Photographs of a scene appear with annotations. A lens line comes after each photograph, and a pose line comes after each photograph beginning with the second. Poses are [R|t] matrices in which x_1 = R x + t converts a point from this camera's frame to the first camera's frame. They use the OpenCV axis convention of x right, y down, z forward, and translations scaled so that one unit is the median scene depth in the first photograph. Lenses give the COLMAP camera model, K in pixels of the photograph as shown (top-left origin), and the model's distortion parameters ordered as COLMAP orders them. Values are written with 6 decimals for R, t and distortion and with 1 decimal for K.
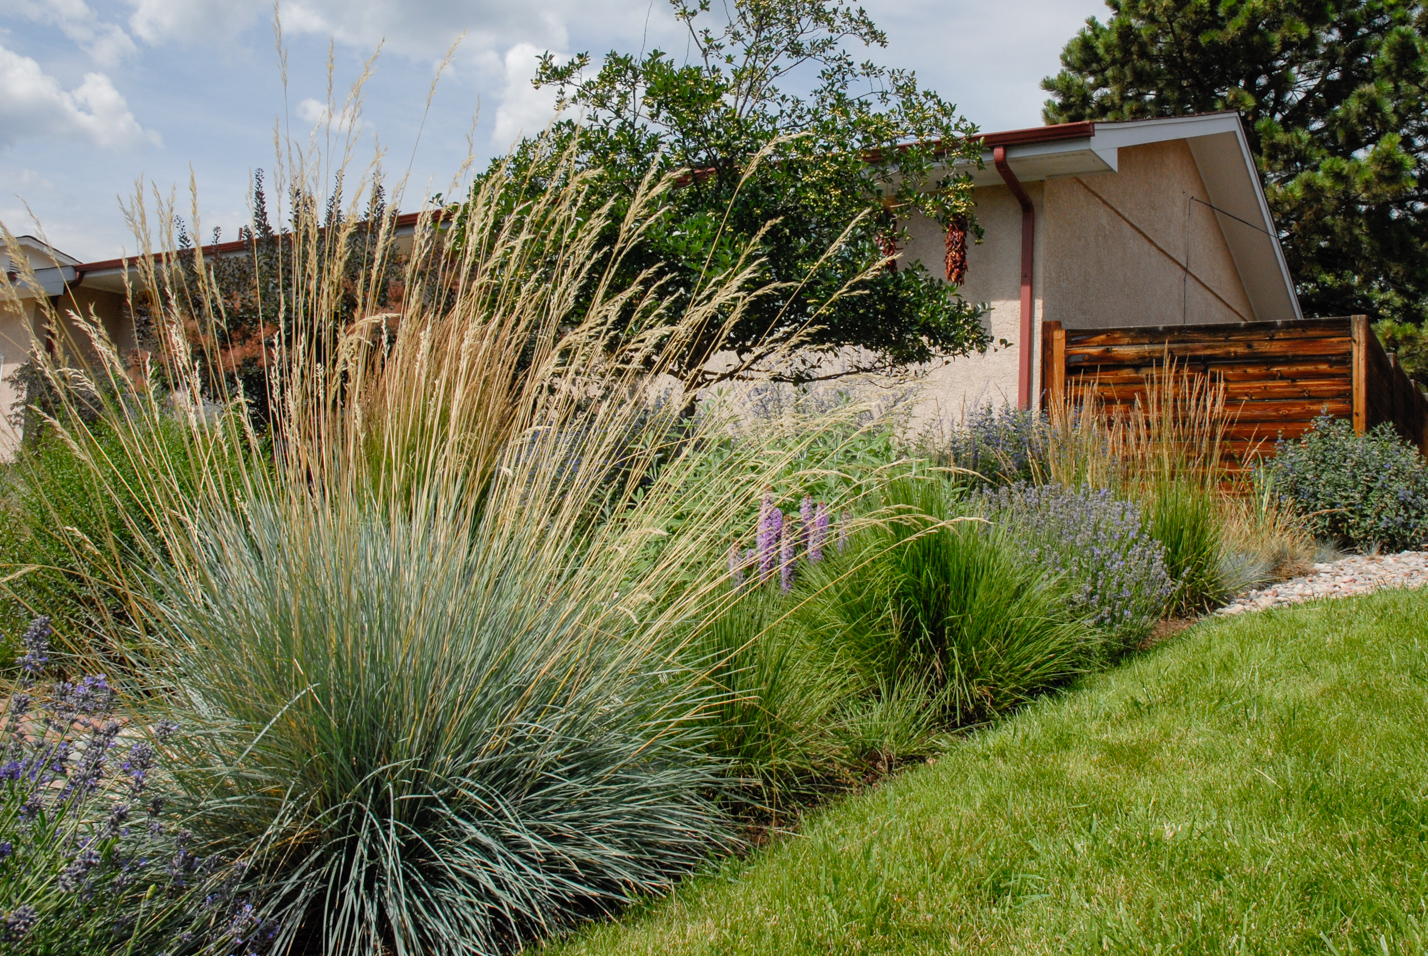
lens RADIAL K [[1186.8, 0, 747.7], [0, 1186.8, 492.5], [0, 0, 1]] dist [-0.173515, 0.202505]
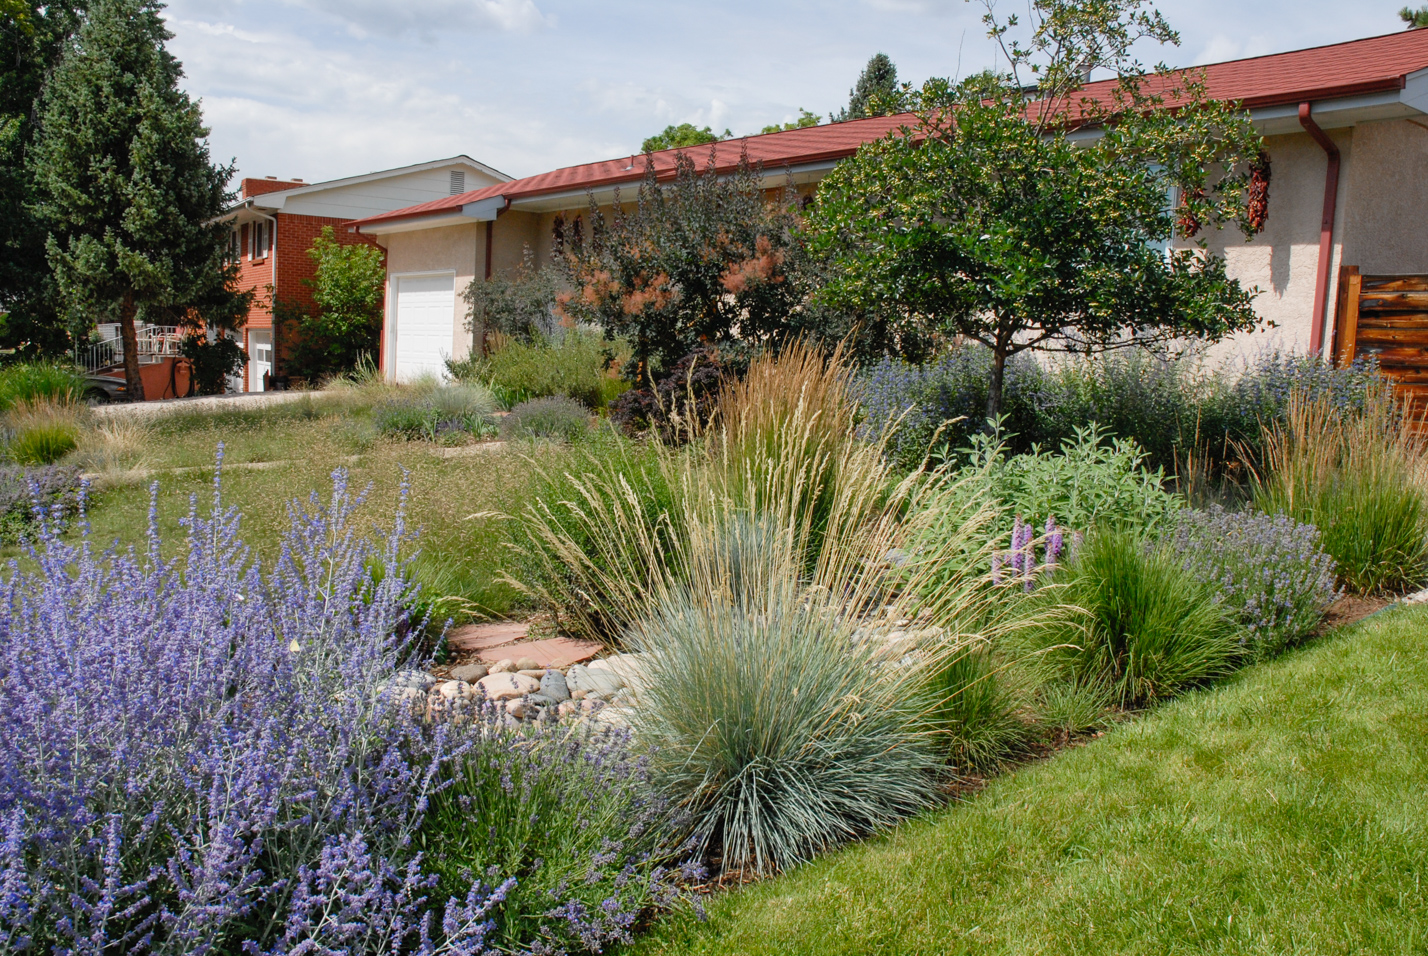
lens RADIAL K [[1186.8, 0, 747.7], [0, 1186.8, 492.5], [0, 0, 1]] dist [-0.173515, 0.202505]
pose [[0.952040, 0.037639, -0.303651, 0.076131], [0.013806, 0.986110, 0.165520, -0.151363], [0.305663, -0.161774, 0.938296, -0.226675]]
